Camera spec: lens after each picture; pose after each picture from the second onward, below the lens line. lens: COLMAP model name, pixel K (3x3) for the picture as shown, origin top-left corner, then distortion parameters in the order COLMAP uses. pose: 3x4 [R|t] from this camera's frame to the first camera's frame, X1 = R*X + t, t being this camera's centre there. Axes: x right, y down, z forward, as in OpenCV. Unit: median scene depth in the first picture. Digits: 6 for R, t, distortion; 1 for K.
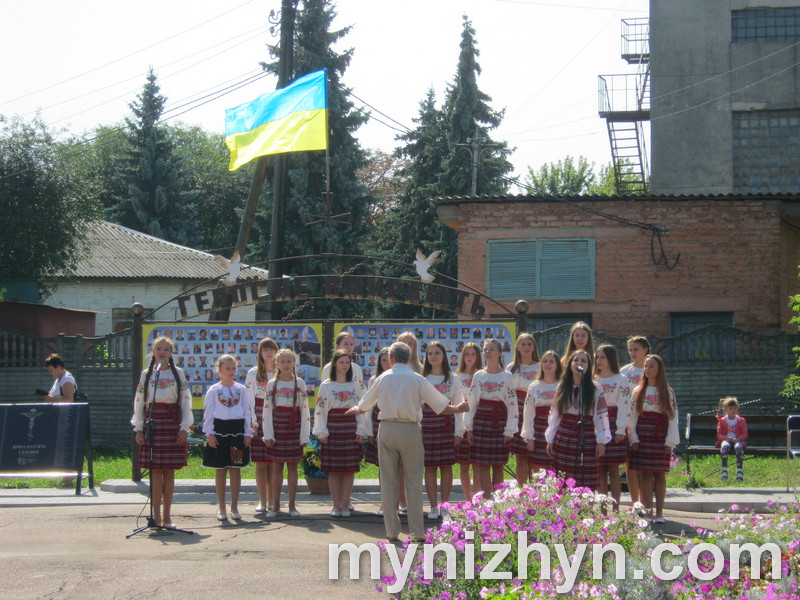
lens RADIAL K [[2270.2, 0, 400.8], [0, 2270.2, 299.2], [0, 0, 1]] dist [0.056127, 0.000000]
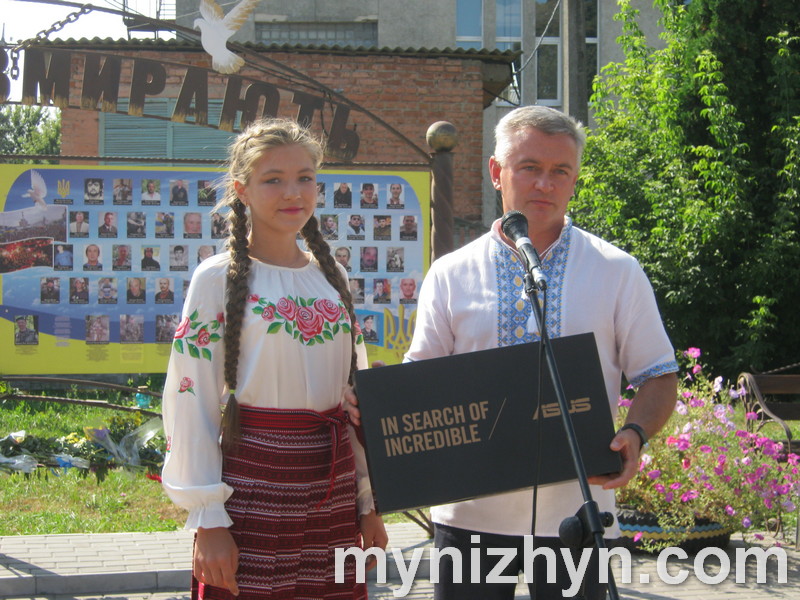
lens RADIAL K [[1550.8, 0, 392.5], [0, 1550.8, 292.3], [0, 0, 1]] dist [-0.063622, 0.000000]
pose [[0.947422, 0.002278, 0.319978, -0.034972], [-0.017453, 0.998854, 0.044565, 0.013813], [-0.319510, -0.047807, 0.946376, 0.496844]]
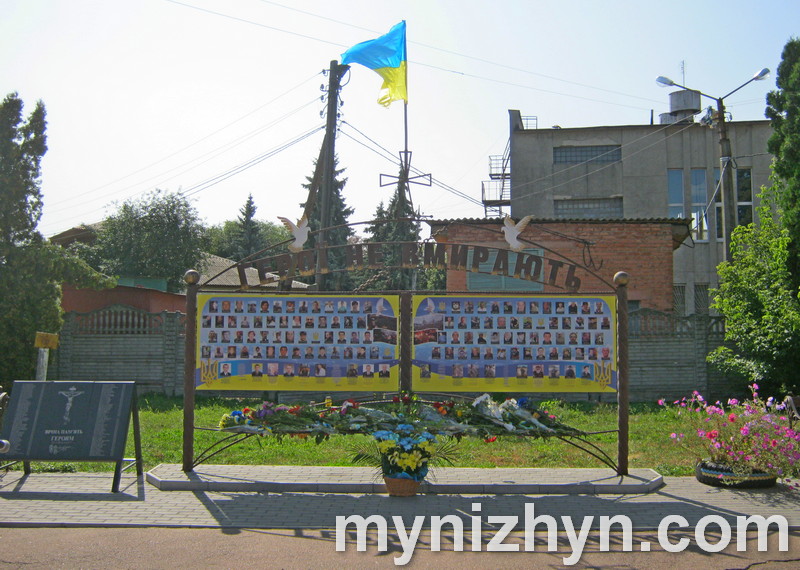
lens RADIAL K [[884.7, 0, 400.9], [0, 884.7, 257.8], [0, 0, 1]] dist [-0.077785, 0.000000]
pose [[0.998302, 0.014187, 0.056501, -0.037272], [-0.011195, 0.998535, -0.052935, 0.009928], [-0.057170, 0.052212, 0.996998, 0.452478]]
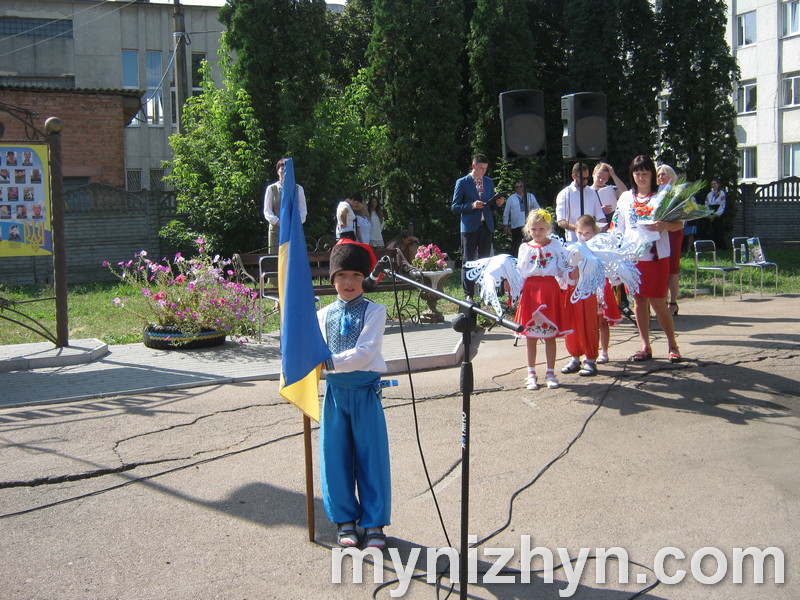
lens RADIAL K [[885.1, 0, 391.3], [0, 885.1, 281.4], [0, 0, 1]] dist [-0.083781, 0.000000]
pose [[0.800379, -0.053732, 0.597081, -0.024847], [-0.000803, 0.995878, 0.090696, 0.020349], [-0.599493, -0.073071, 0.797037, 0.473395]]
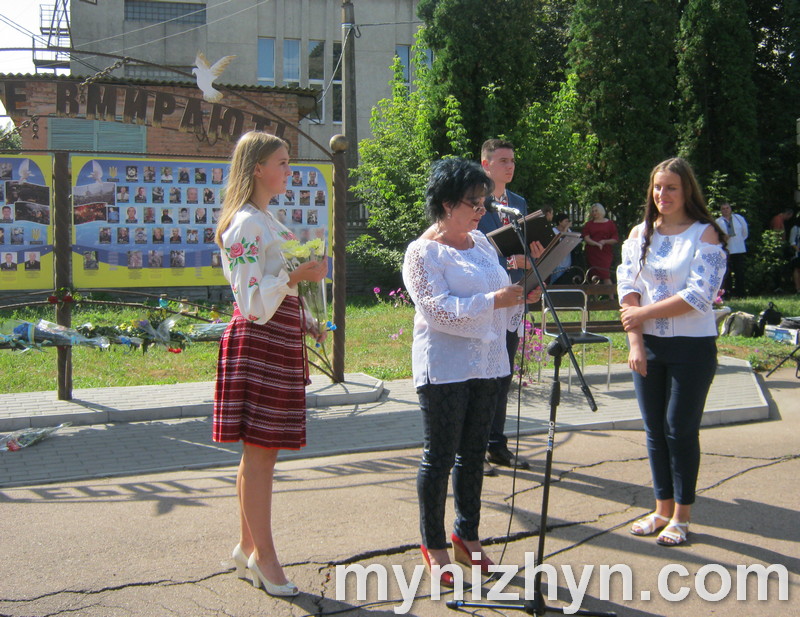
lens RADIAL K [[998.3, 0, 426.9], [0, 998.3, 292.7], [0, 0, 1]] dist [-0.093694, 0.000000]
pose [[0.850255, -0.024131, 0.525817, -0.063271], [-0.026338, 0.995747, 0.088286, 0.015134], [-0.525711, -0.088914, 0.846004, 0.490293]]
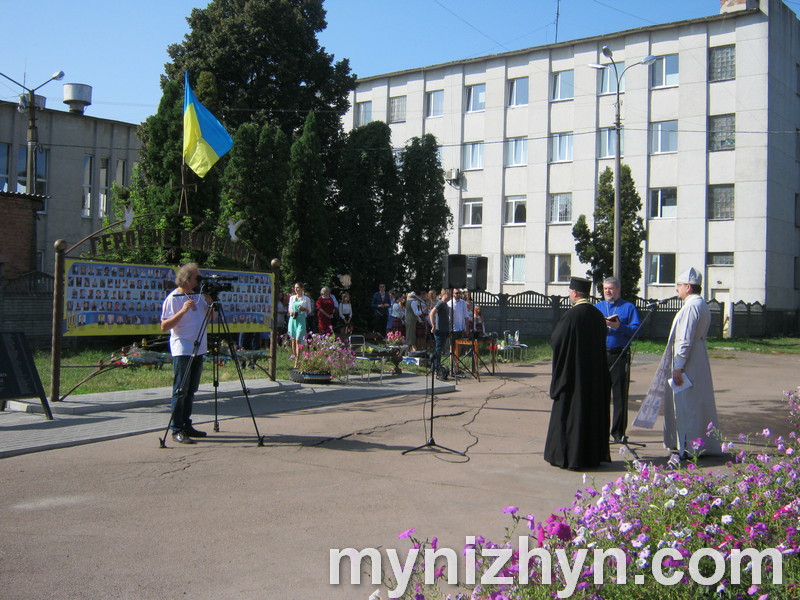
lens RADIAL K [[885.1, 0, 378.0], [0, 885.1, 283.9], [0, 0, 1]] dist [-0.083781, 0.000000]
pose [[0.457660, 0.035351, 0.888424, -0.293857], [-0.053508, 0.998493, -0.012167, 0.013993], [-0.887516, -0.041970, 0.458862, 0.466760]]
